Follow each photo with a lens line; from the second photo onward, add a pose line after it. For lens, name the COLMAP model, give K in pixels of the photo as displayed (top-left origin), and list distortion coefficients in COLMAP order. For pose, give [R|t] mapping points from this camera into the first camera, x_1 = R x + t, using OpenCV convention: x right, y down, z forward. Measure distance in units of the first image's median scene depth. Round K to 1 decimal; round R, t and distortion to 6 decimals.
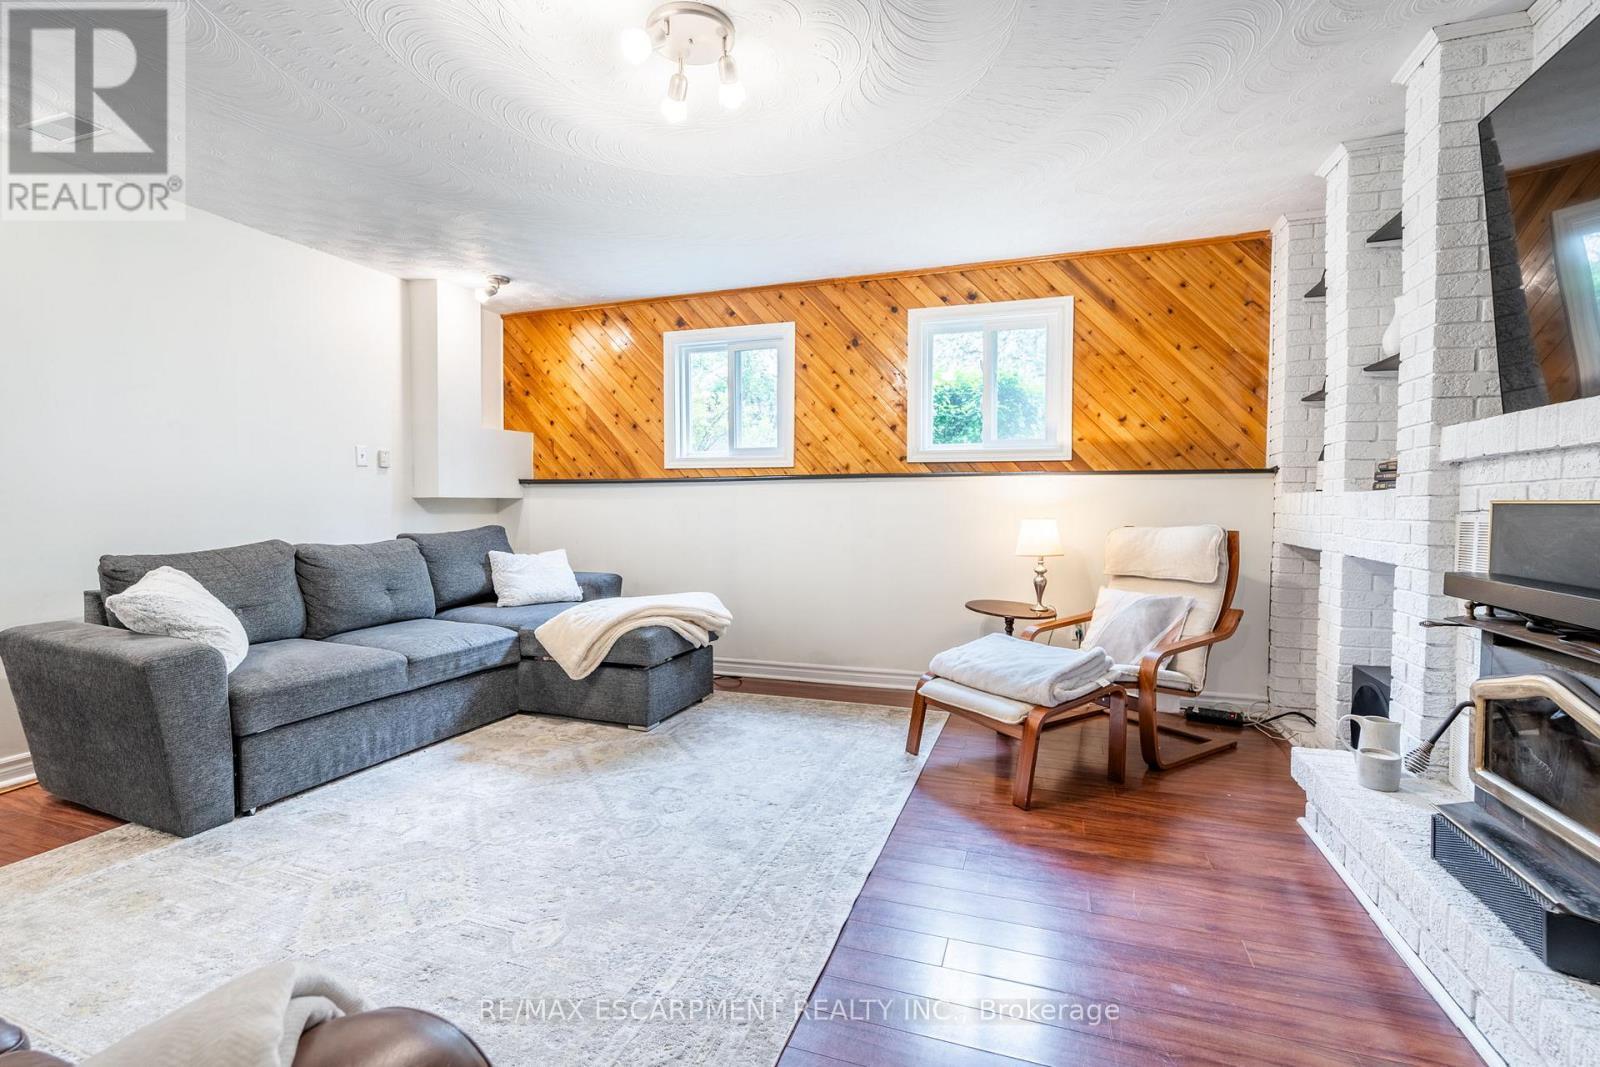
lens RADIAL K [[729.3, 0, 800.3], [0, 729.3, 526.4], [0, 0, 1]] dist [-0.002563, 0.000367]
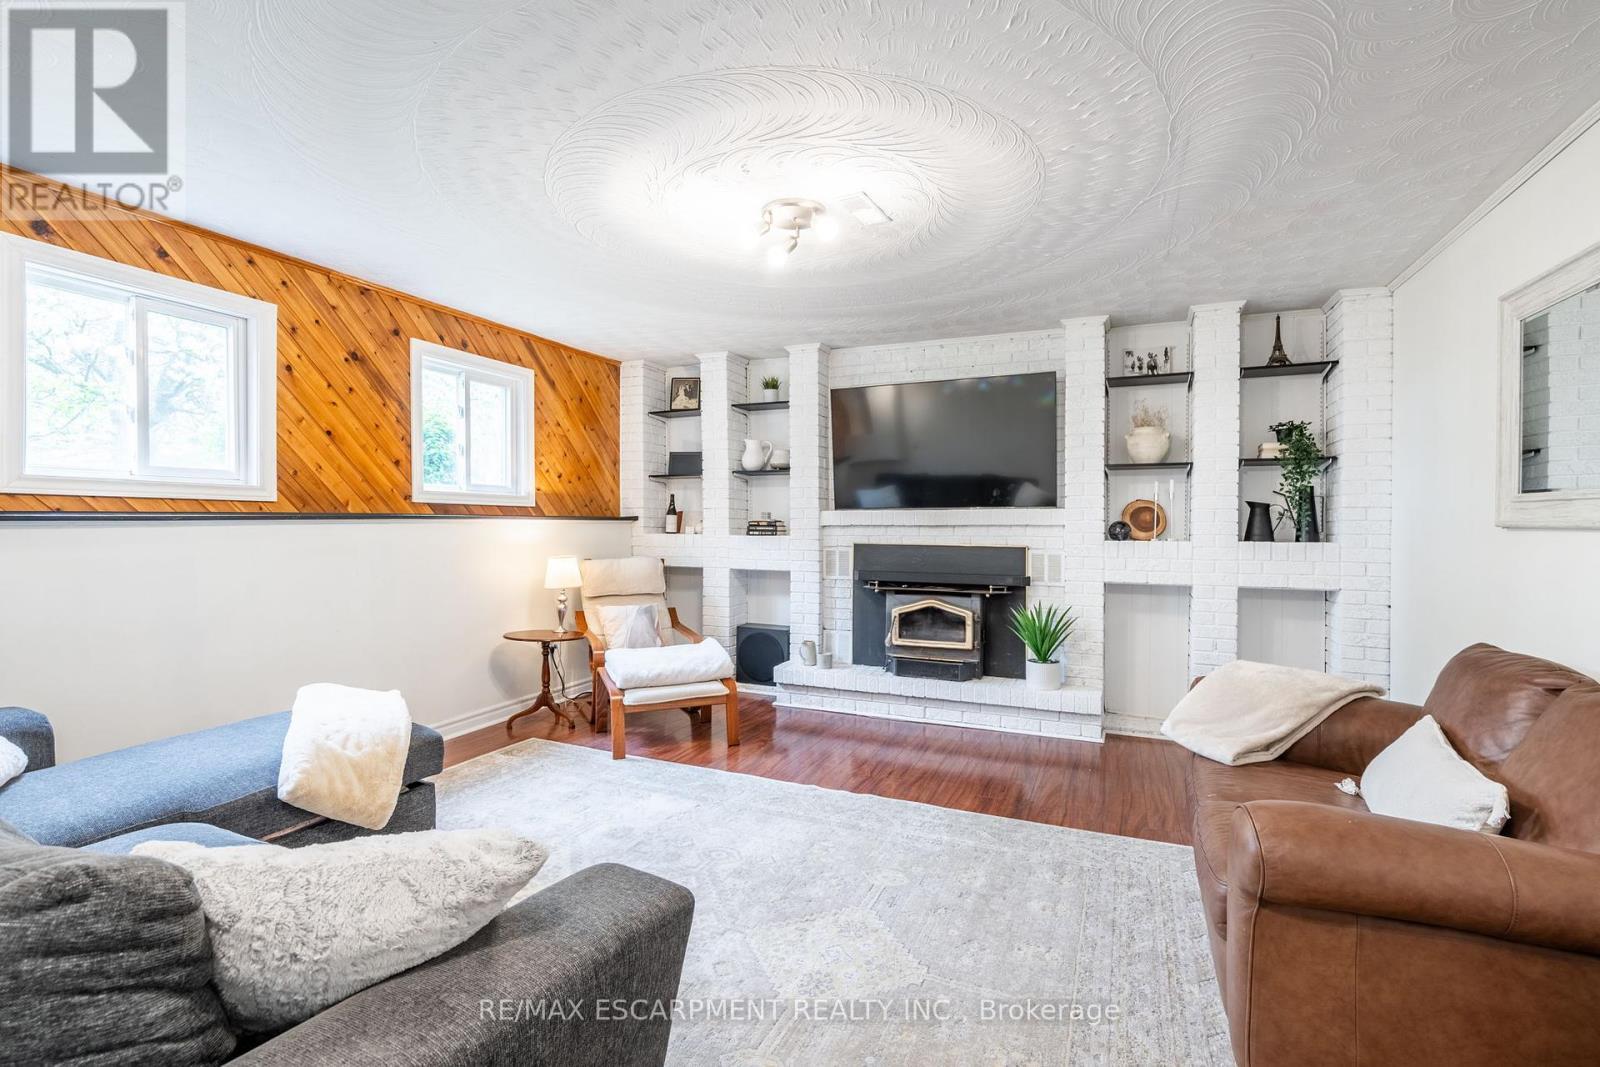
lens RADIAL K [[729.3, 0, 799.5], [0, 729.3, 530.1], [0, 0, 1]] dist [-0.002563, 0.000367]
pose [[0.074629, -0.013638, 0.997118, -0.774738], [0.022994, 0.999664, 0.011952, -0.055089], [-0.996946, 0.022036, 0.074918, 0.464279]]
